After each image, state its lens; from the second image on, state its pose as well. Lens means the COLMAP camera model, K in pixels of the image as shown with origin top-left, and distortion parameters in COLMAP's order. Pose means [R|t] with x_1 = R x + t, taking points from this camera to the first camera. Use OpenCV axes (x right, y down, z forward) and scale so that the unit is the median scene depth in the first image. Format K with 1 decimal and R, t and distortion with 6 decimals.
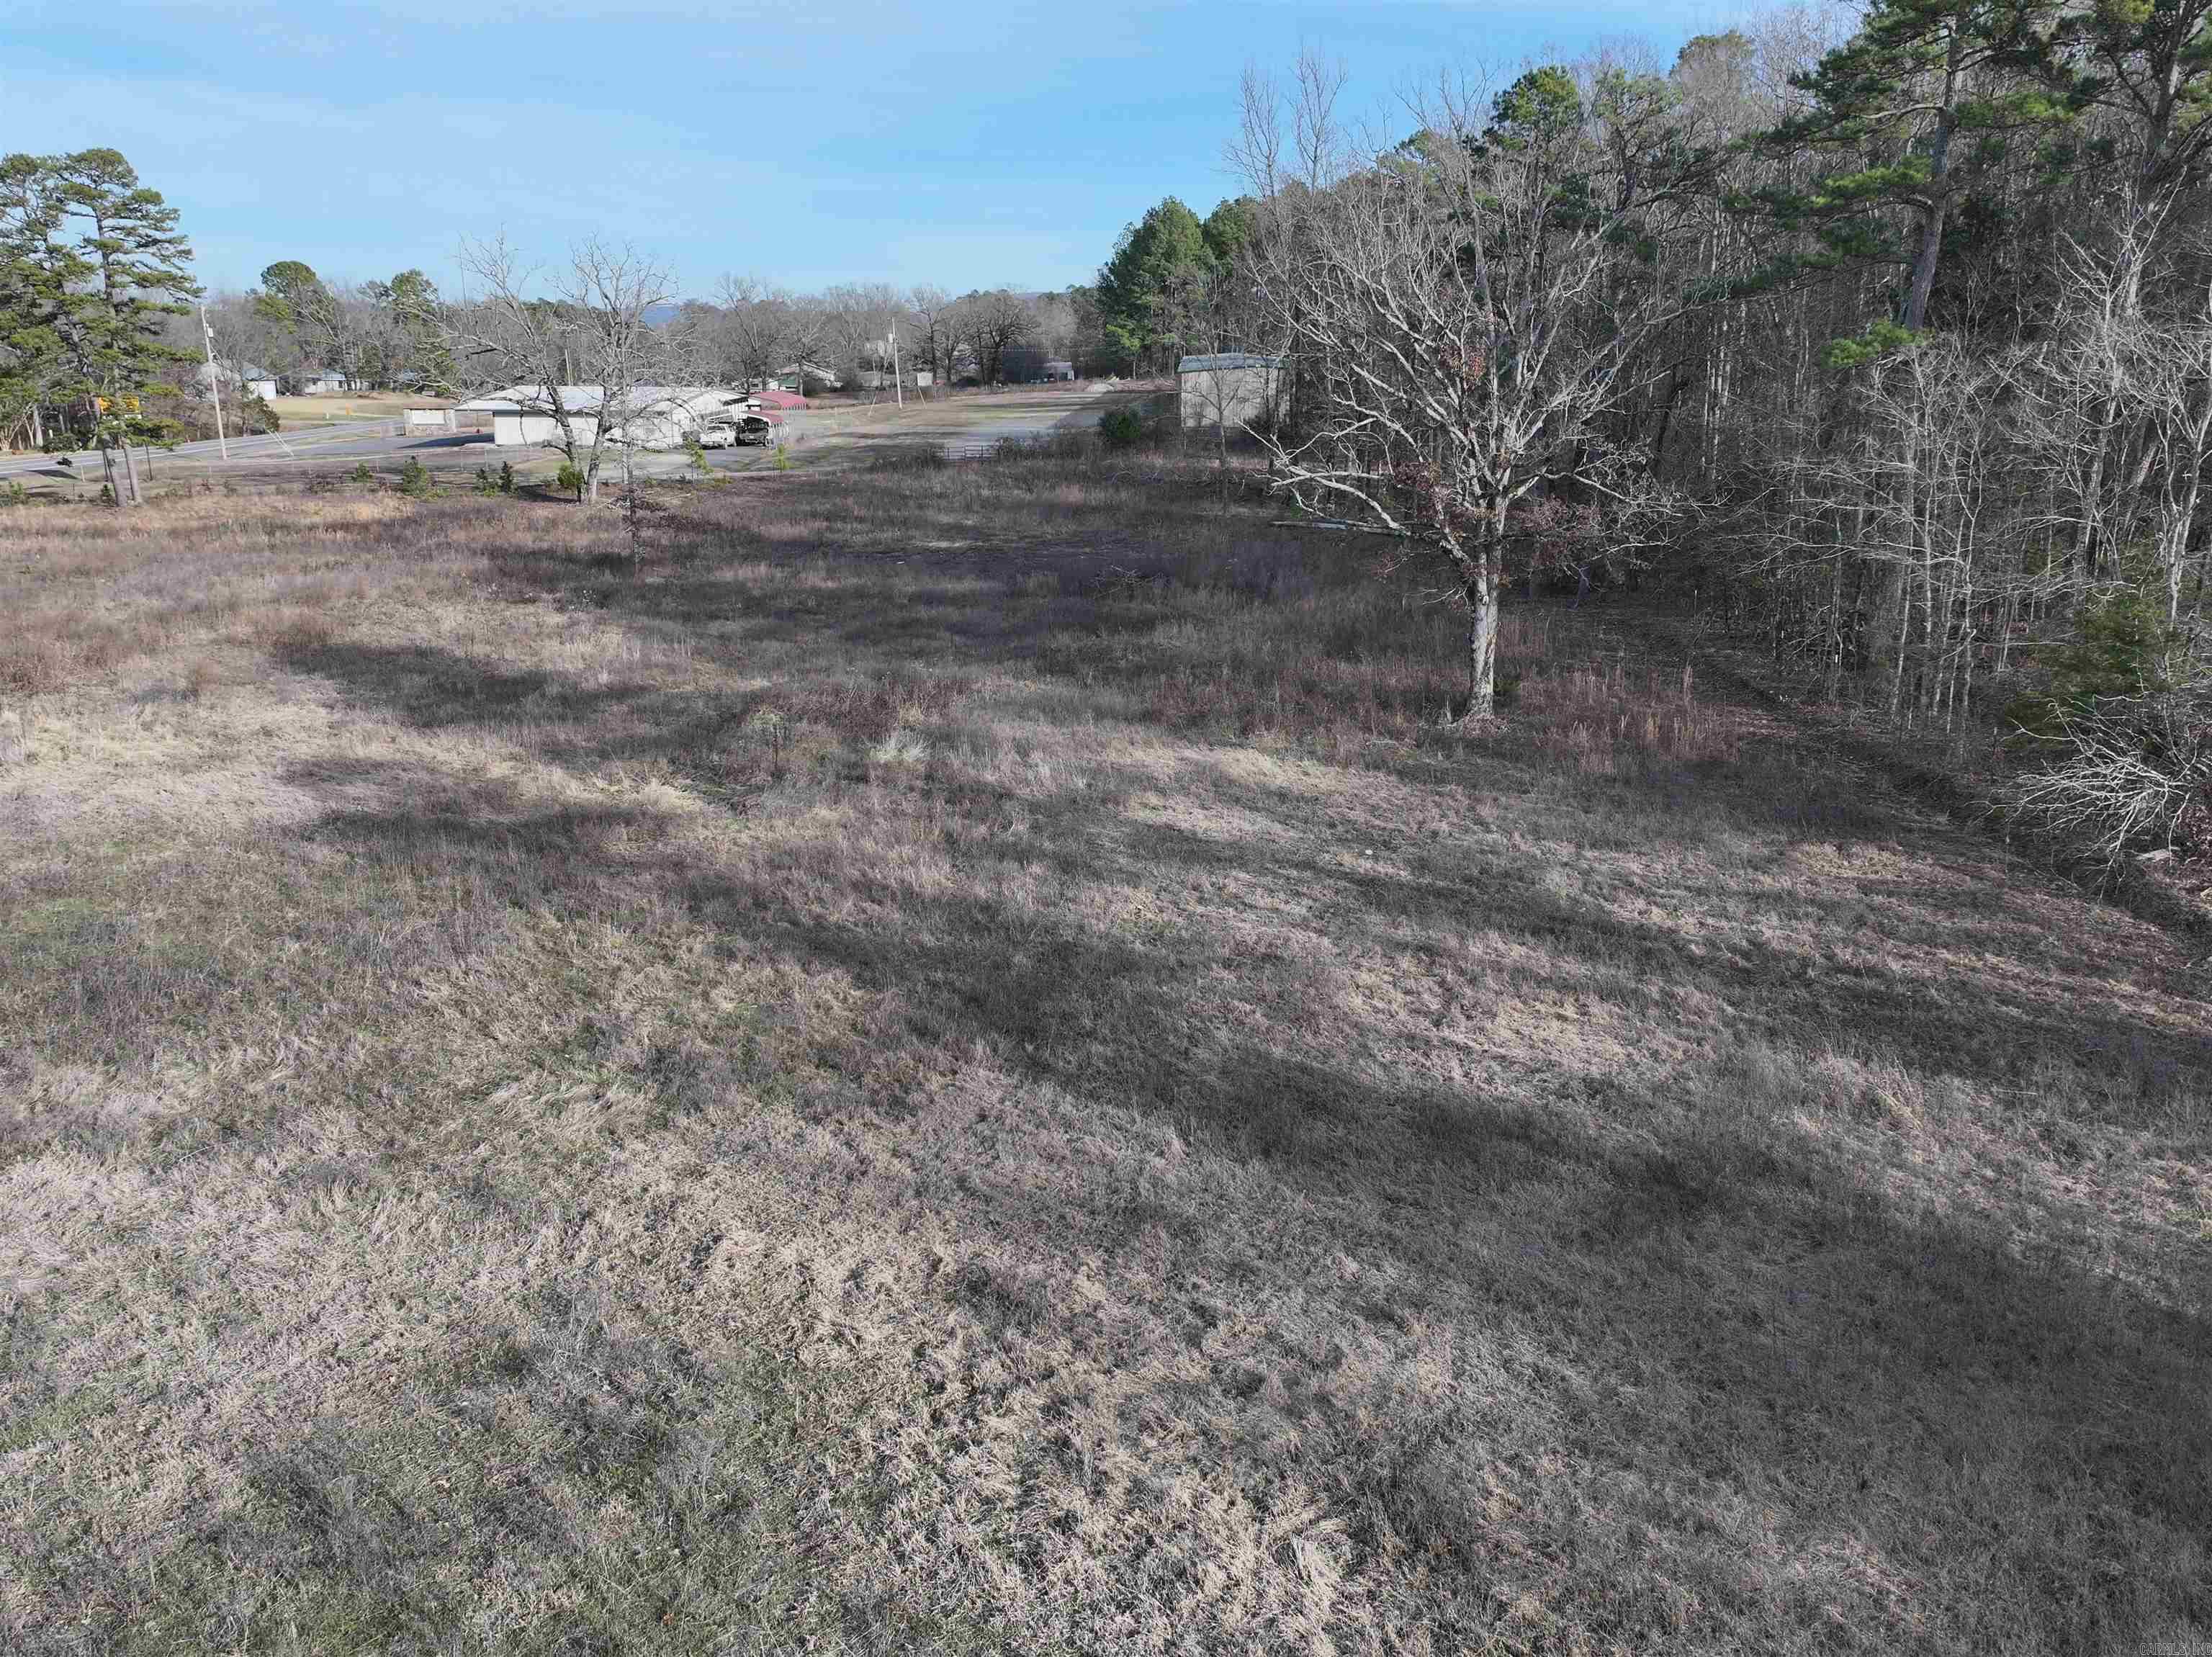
lens RADIAL K [[1738.1, 0, 1107.5], [0, 1738.1, 839.1], [0, 0, 1]] dist [-0.000992, 0.017180]
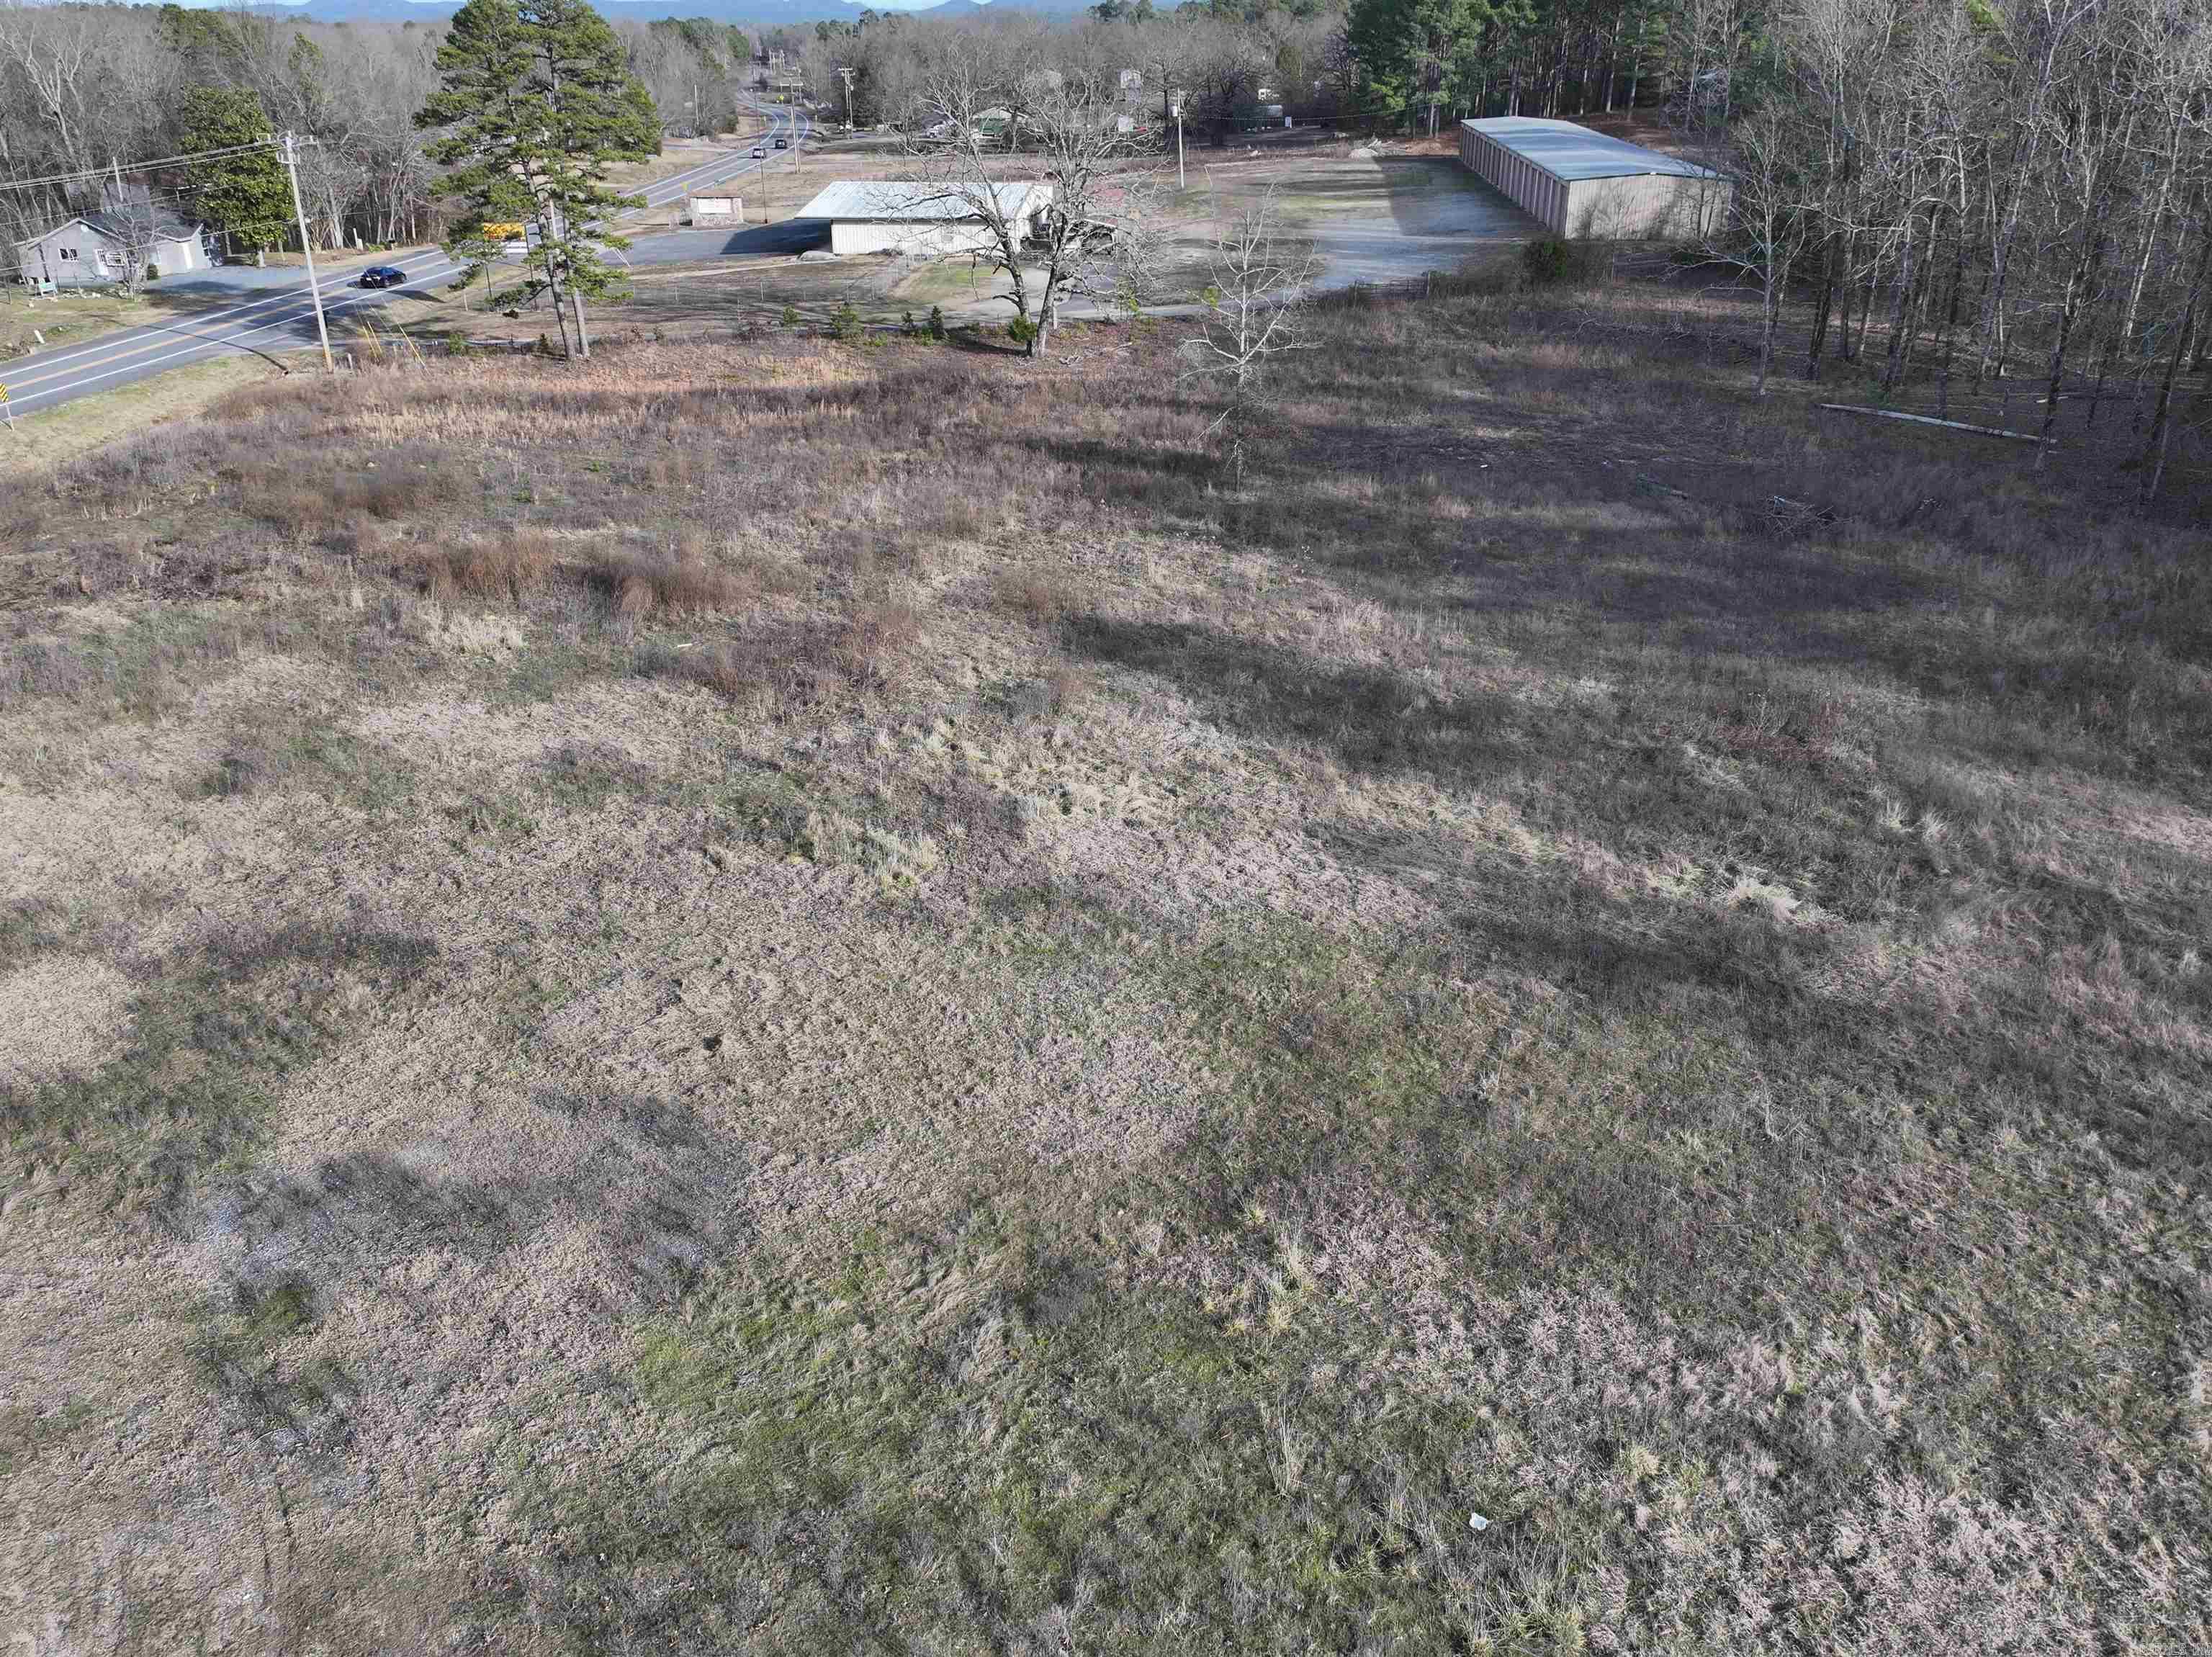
lens RADIAL K [[1738.1, 0, 1067.1], [0, 1738.1, 812.1], [0, 0, 1]] dist [-0.000992, 0.017180]
pose [[0.999123, 0.011612, -0.040232, -0.240066], [-0.005457, 0.988697, 0.149828, -0.086444], [0.041517, -0.149477, 0.987893, -0.001540]]
